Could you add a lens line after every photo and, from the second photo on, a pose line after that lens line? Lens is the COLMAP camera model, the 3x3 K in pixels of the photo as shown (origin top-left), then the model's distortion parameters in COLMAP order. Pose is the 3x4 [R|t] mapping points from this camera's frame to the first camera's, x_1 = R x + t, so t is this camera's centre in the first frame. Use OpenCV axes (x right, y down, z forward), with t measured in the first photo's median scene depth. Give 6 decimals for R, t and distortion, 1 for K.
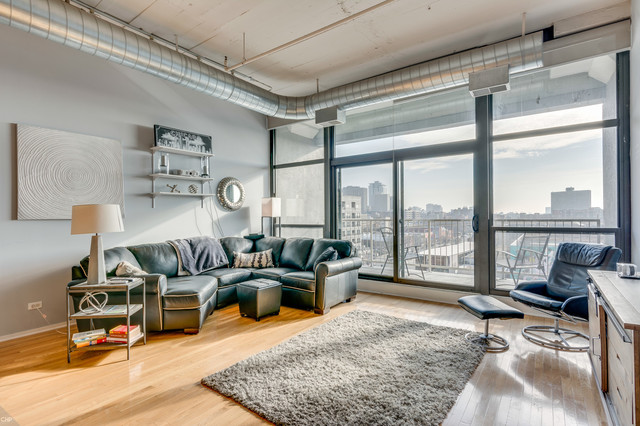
lens RADIAL K [[320.0, 0, 320.2], [0, 320.0, 214.4], [0, 0, 1]] dist [-0.000454, 0.001145]
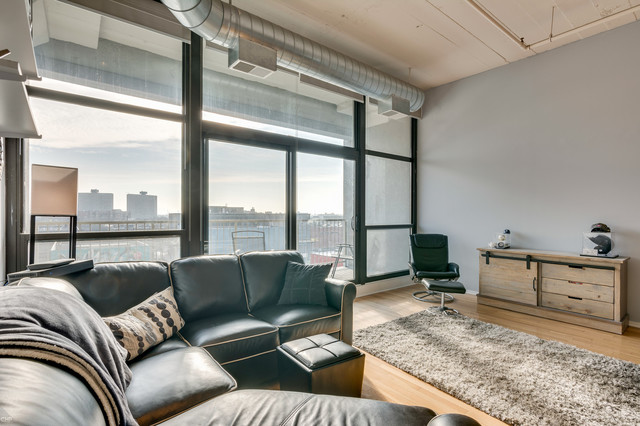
lens RADIAL K [[320.0, 0, 316.0], [0, 320.0, 215.3], [0, 0, 1]] dist [-0.000454, 0.001145]
pose [[0.265630, 0.010278, 0.964020, -0.474627], [-0.009381, 0.999923, -0.008076, 0.008325], [-0.964029, -0.006898, 0.265706, 0.618053]]
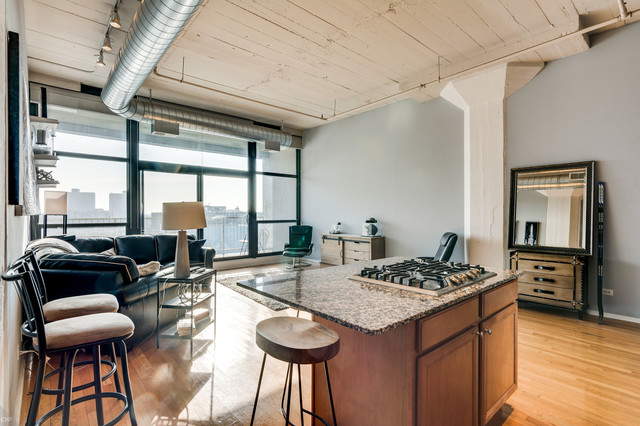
lens RADIAL K [[320.0, 0, 320.4], [0, 320.0, 213.7], [0, 0, 1]] dist [-0.000454, 0.001145]
pose [[0.219360, 0.008586, 0.975606, -0.853128], [-0.004495, 0.999960, -0.007789, 0.008955], [-0.975634, -0.002676, 0.219390, 0.168306]]
